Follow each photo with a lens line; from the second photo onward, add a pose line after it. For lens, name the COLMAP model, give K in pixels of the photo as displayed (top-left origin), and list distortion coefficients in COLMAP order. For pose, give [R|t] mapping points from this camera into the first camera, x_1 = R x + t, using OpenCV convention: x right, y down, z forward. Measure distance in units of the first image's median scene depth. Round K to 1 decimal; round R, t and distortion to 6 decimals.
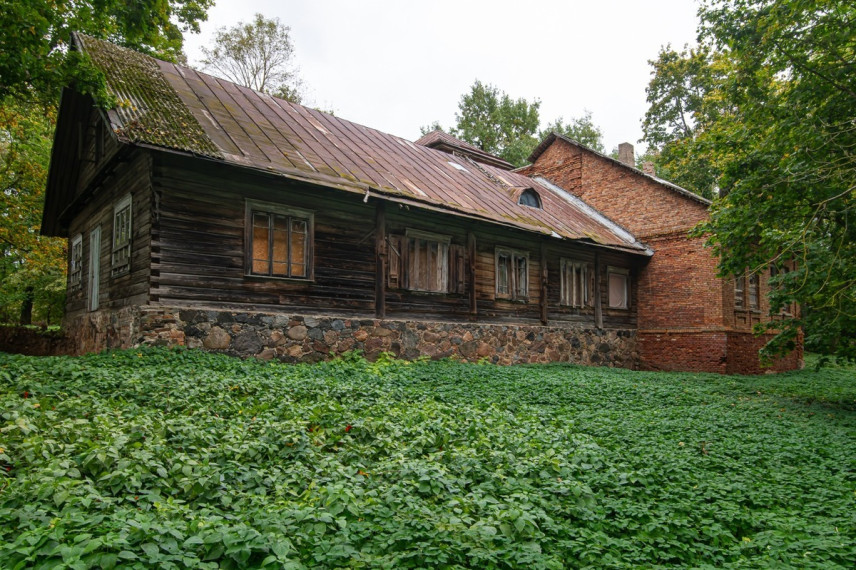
lens RADIAL K [[567.1, 0, 427.6], [0, 567.1, 288.9], [0, 0, 1]] dist [0.007707, -0.003121]
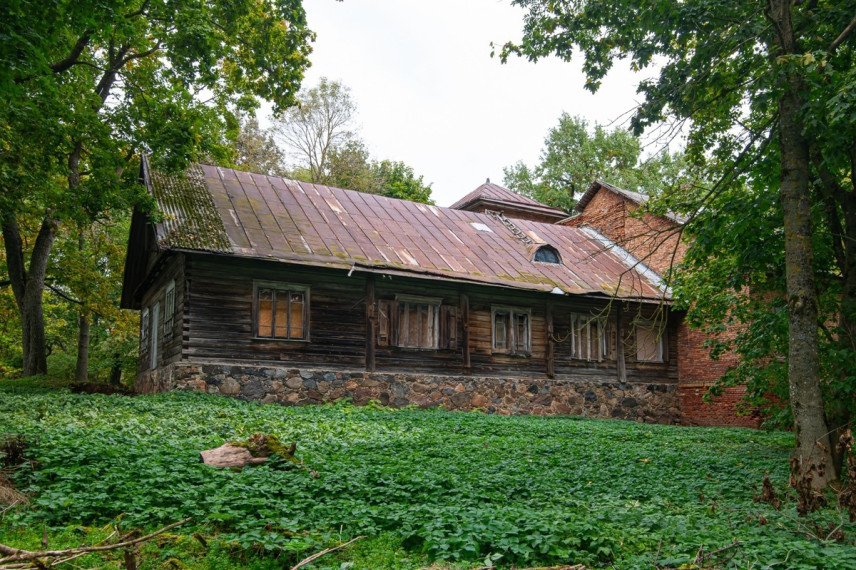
lens RADIAL K [[728.8, 0, 428.3], [0, 728.8, 285.8], [0, 0, 1]] dist [-0.000787, 0.005087]
pose [[0.976253, -0.040982, -0.212723, 0.336063], [0.022185, 0.995694, -0.090012, 0.012217], [0.215496, 0.083155, 0.972958, -0.428252]]
